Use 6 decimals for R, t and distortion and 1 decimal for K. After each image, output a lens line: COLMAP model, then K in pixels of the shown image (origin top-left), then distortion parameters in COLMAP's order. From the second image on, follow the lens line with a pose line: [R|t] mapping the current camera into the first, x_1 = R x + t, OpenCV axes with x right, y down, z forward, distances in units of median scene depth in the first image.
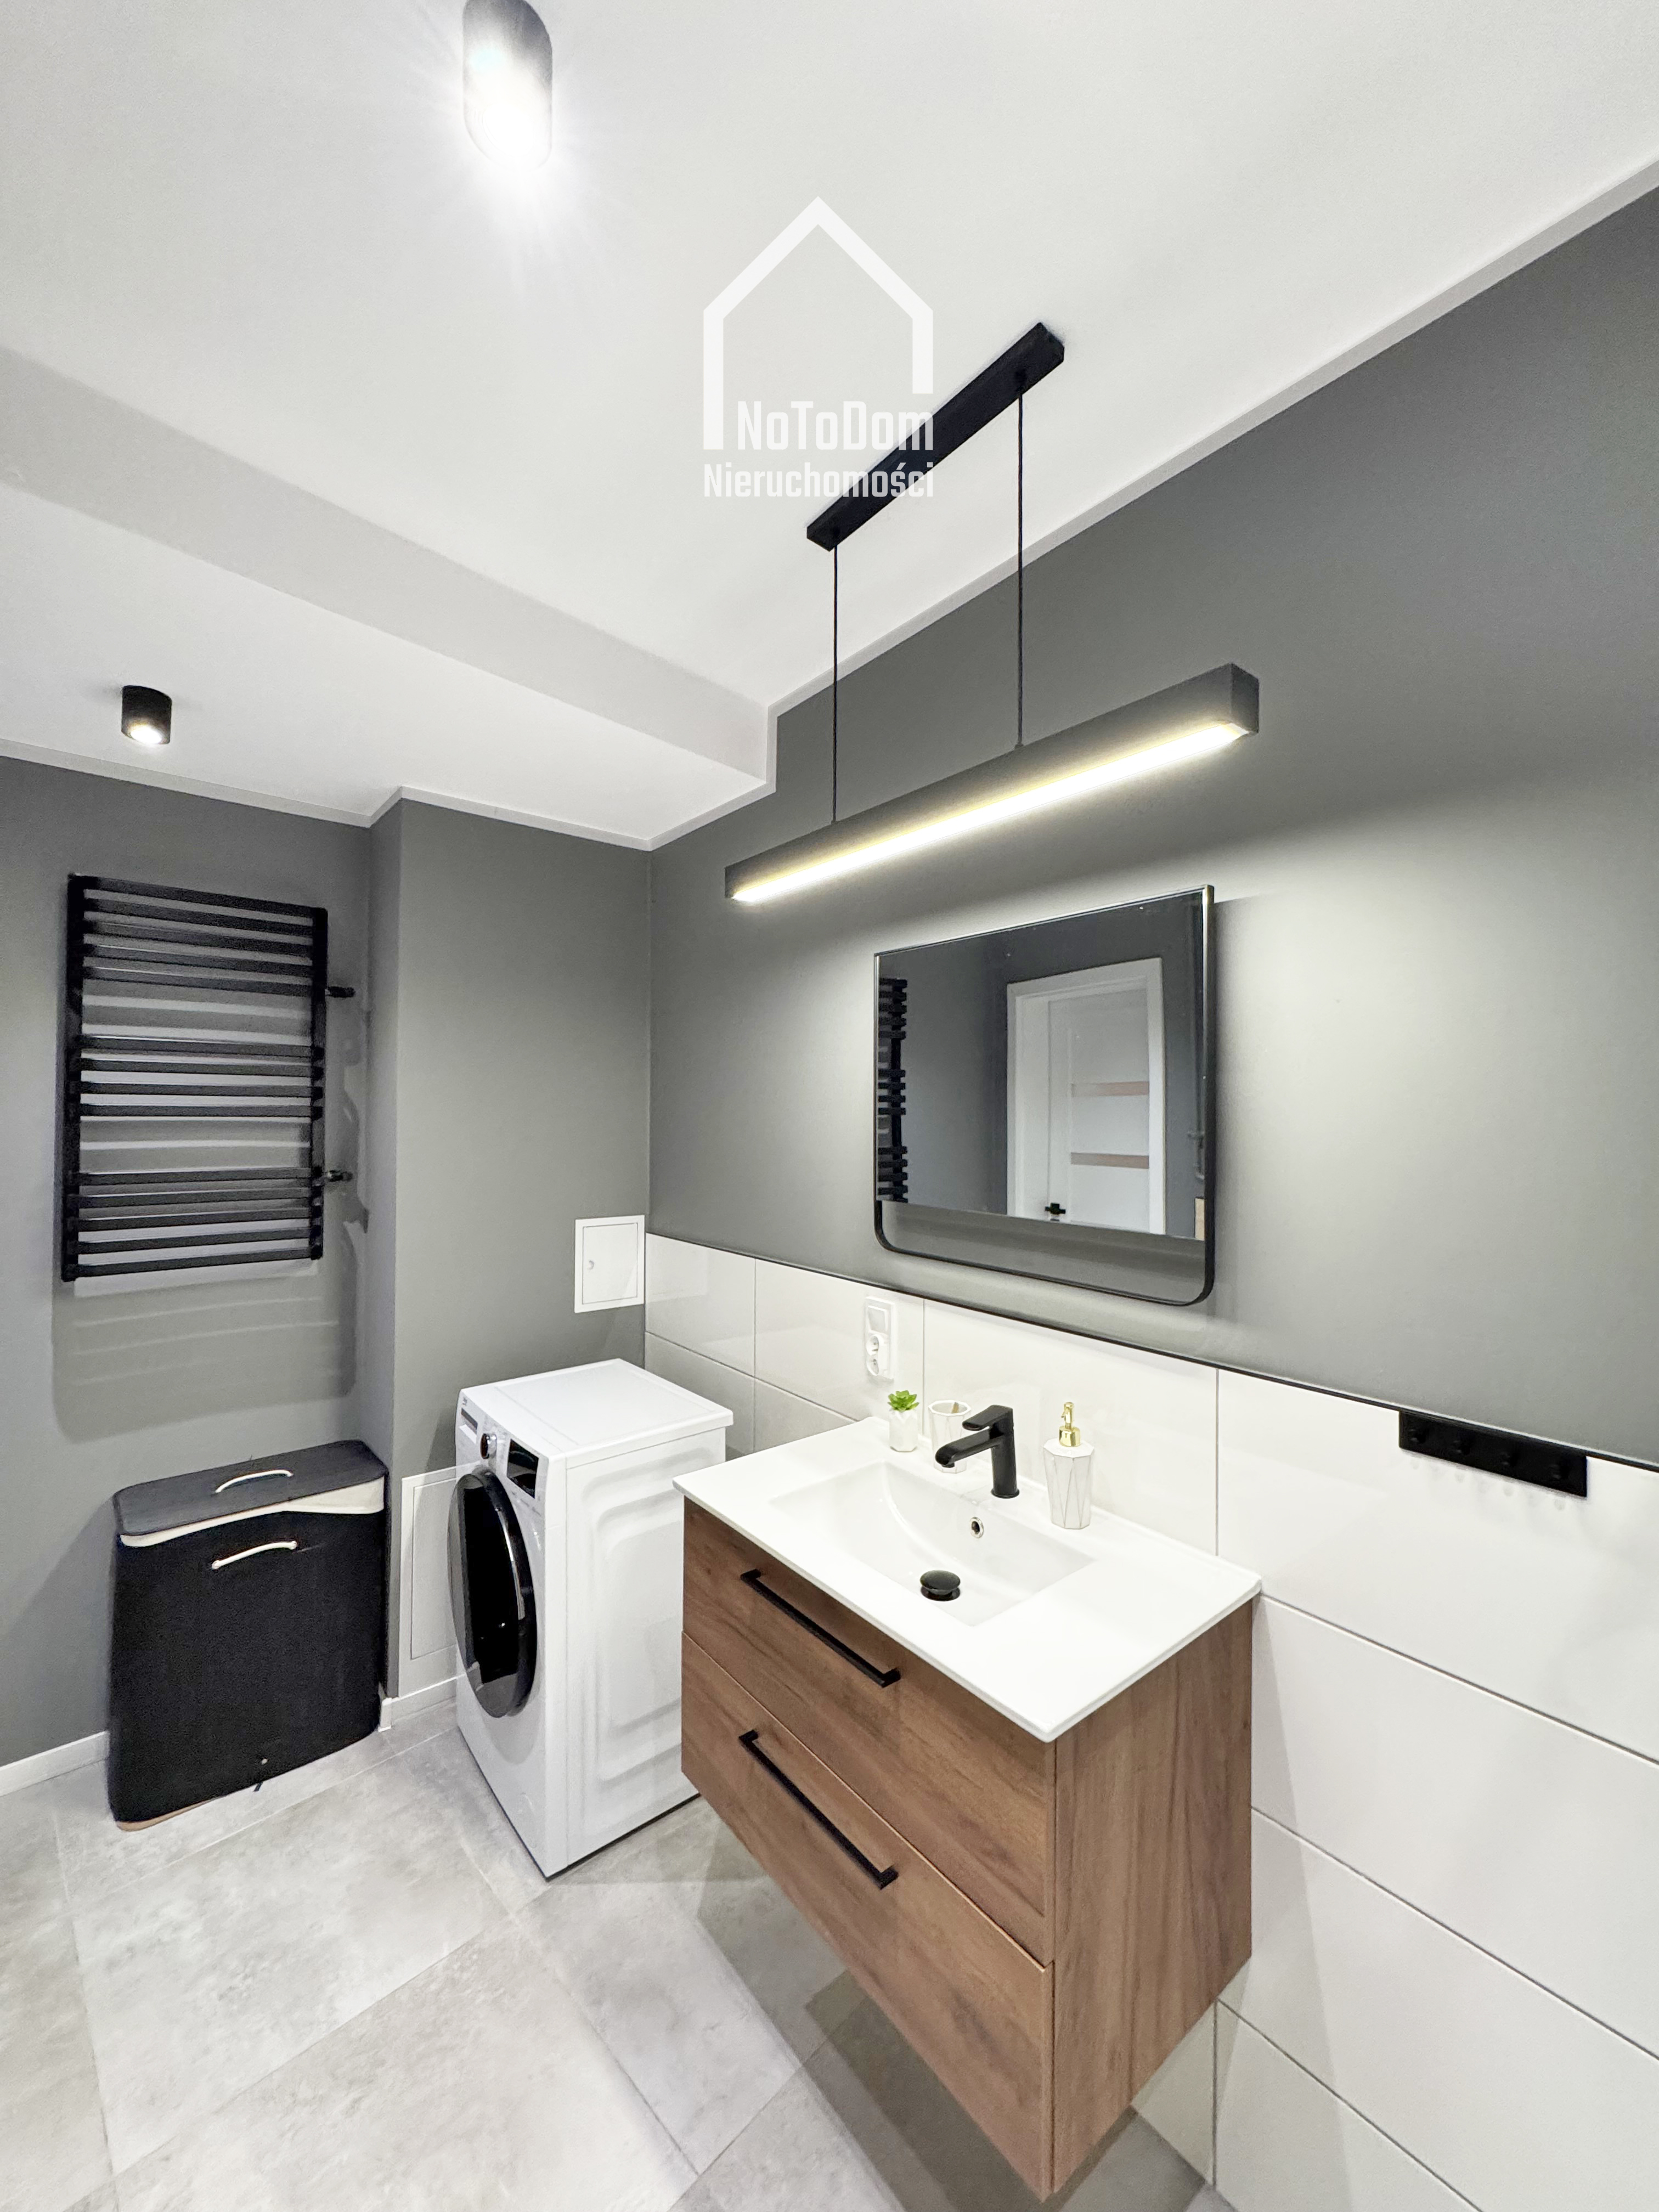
lens RADIAL K [[879.1, 0, 829.0], [0, 879.1, 1102.5], [0, 0, 1]] dist [-0.000782, -0.000653]
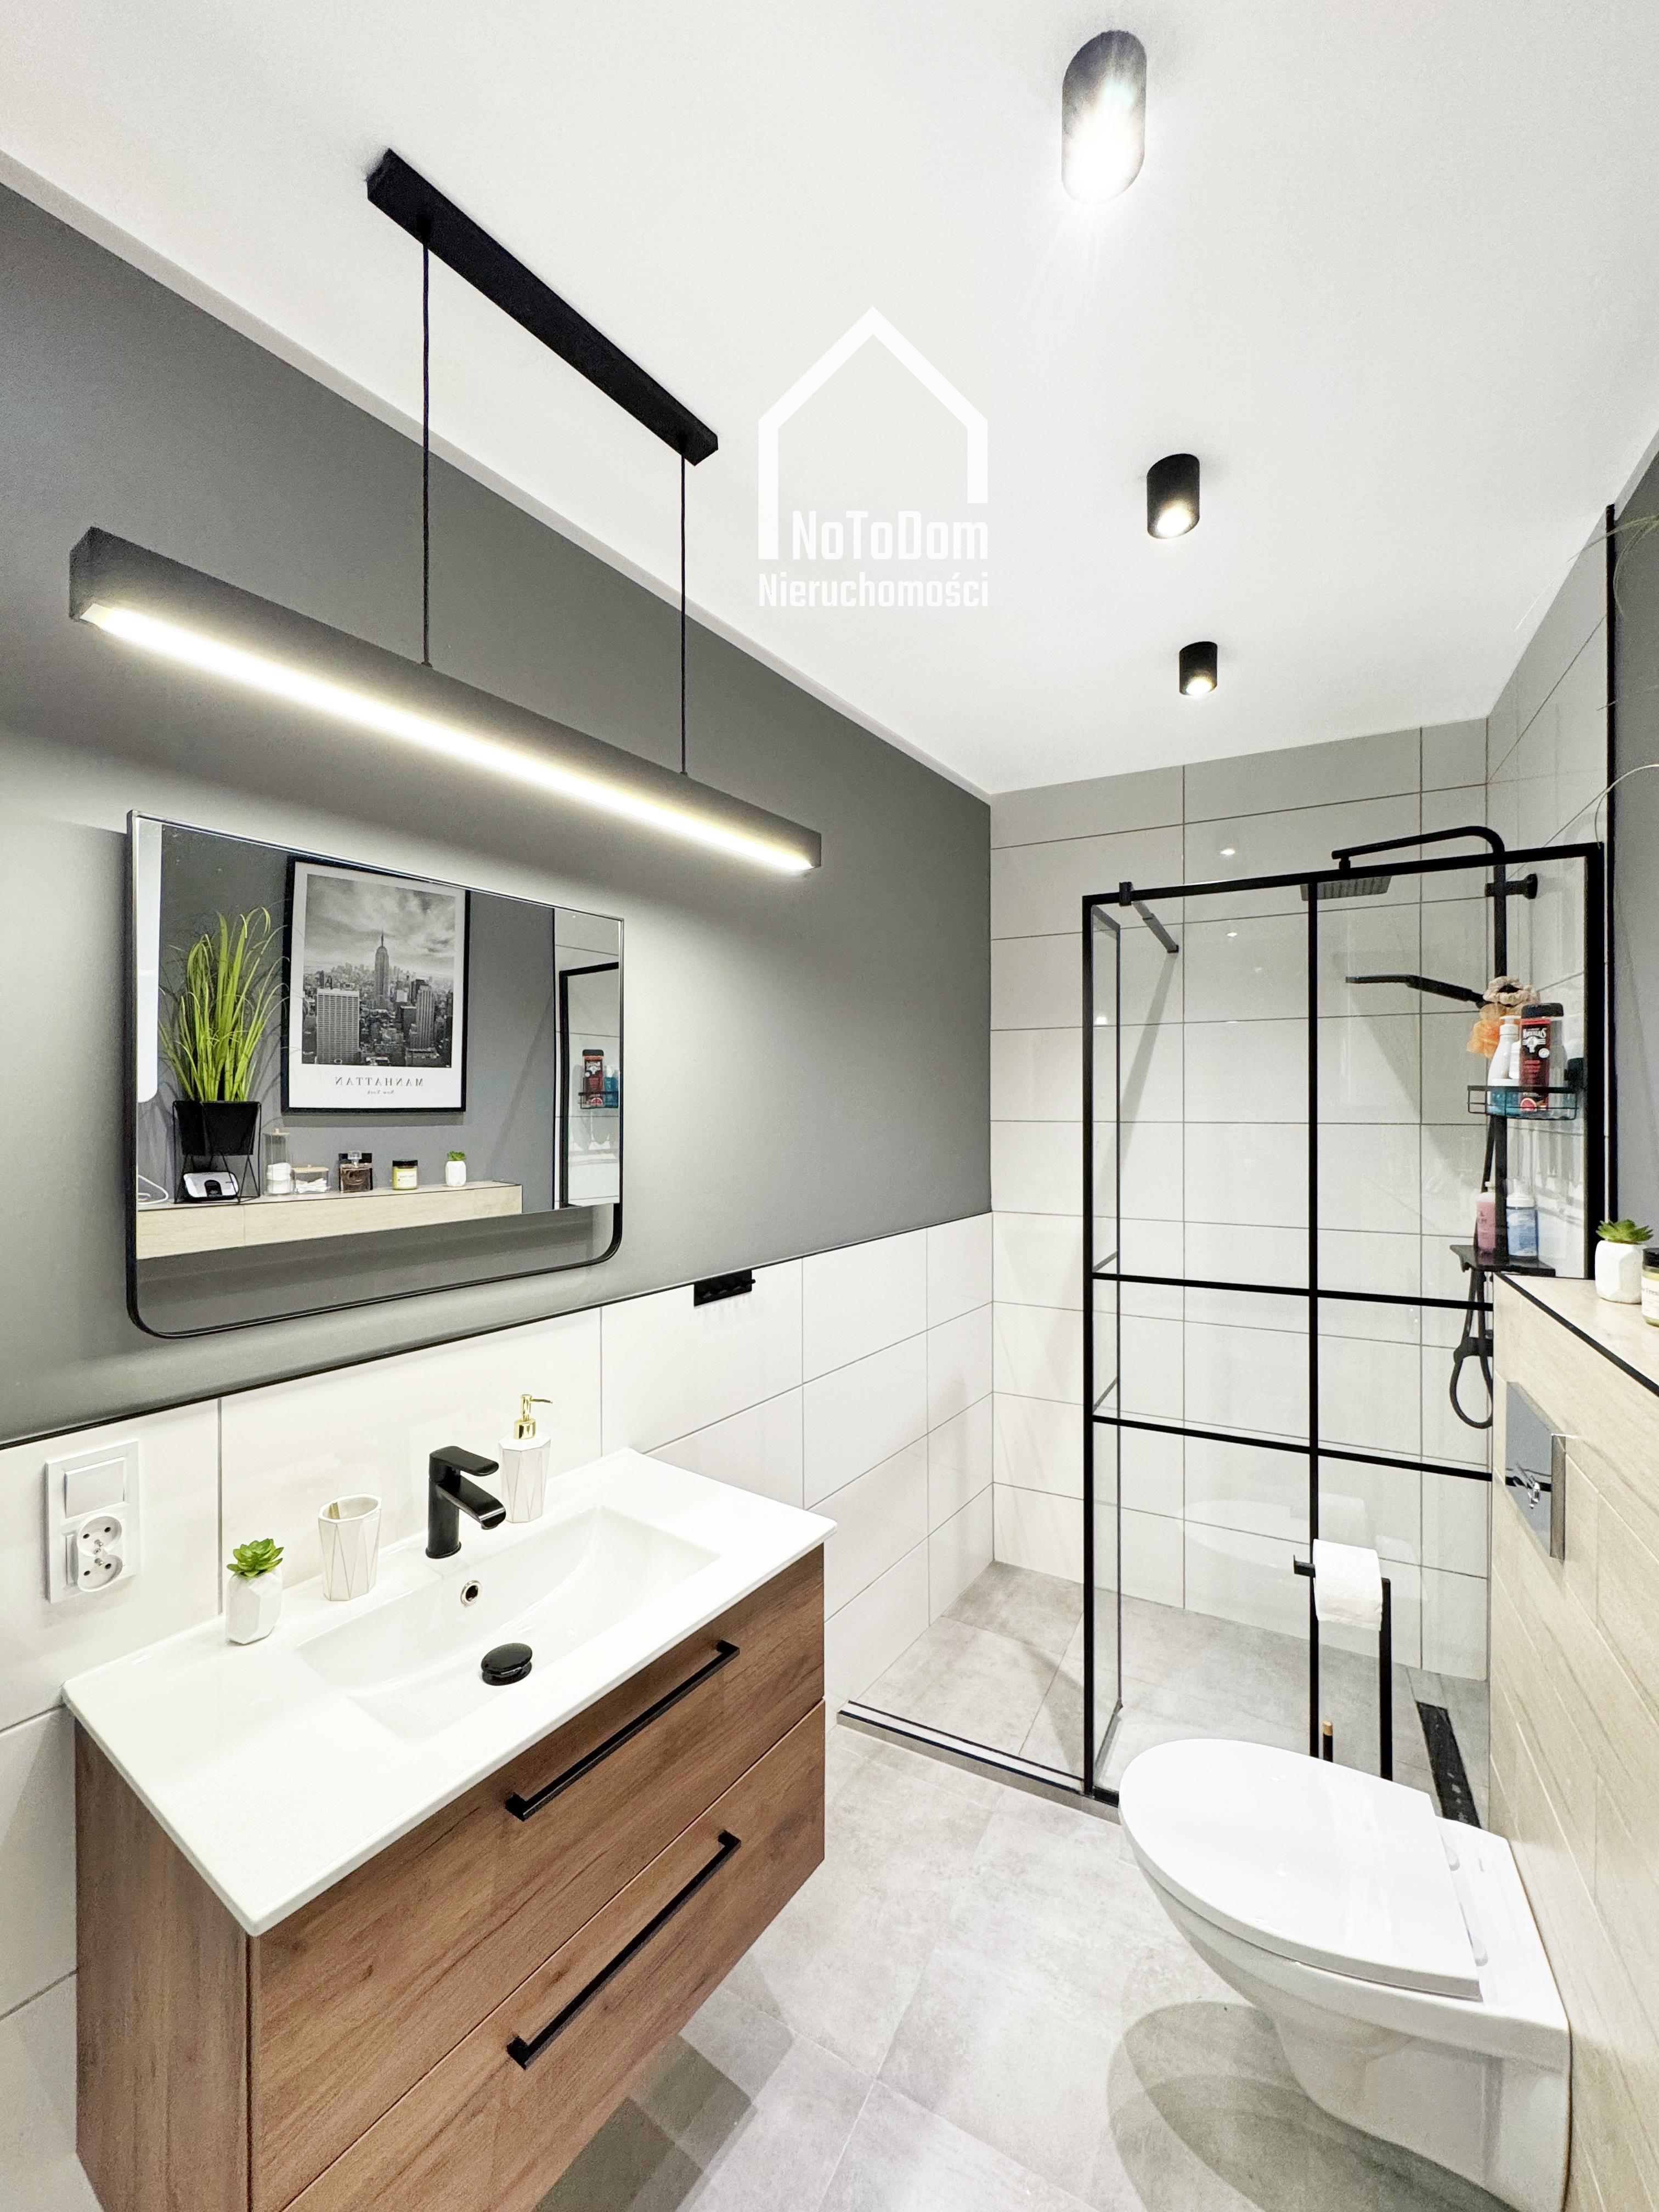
lens RADIAL K [[879.1, 0, 829.0], [0, 879.1, 1102.5], [0, 0, 1]] dist [-0.000782, -0.000653]
pose [[-0.276300, -0.004396, 0.961061, -0.873877], [-0.012924, 0.999916, 0.000858, 0.010177], [-0.960984, -0.012184, -0.276334, 1.080437]]
